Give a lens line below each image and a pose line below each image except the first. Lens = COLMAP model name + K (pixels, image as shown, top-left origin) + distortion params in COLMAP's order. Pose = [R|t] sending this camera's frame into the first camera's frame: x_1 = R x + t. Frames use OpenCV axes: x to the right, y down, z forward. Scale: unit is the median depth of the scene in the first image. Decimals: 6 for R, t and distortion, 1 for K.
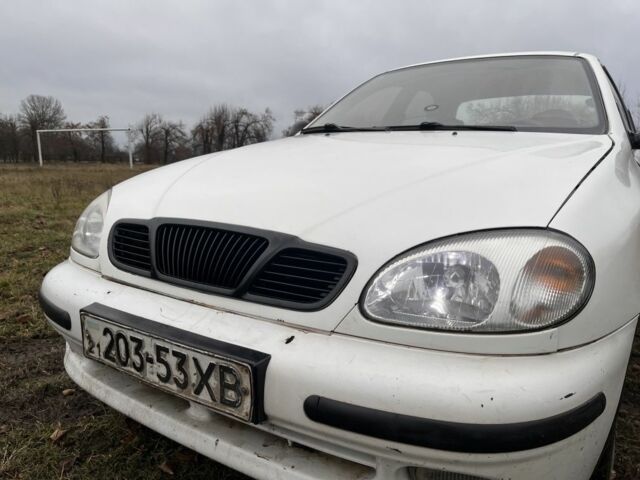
lens RADIAL K [[485.6, 0, 319.8], [0, 485.6, 243.8], [0, 0, 1]] dist [-0.001045, -0.014332]
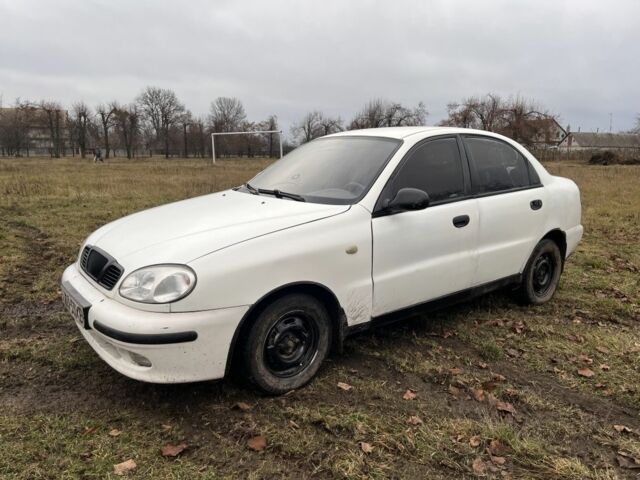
lens RADIAL K [[485.6, 0, 320.3], [0, 485.6, 244.4], [0, 0, 1]] dist [-0.001045, -0.014332]
pose [[0.943620, 0.050103, -0.327216, 1.791057], [-0.043071, 0.998659, 0.028708, -0.221042], [0.328216, -0.012996, 0.944513, -1.039881]]
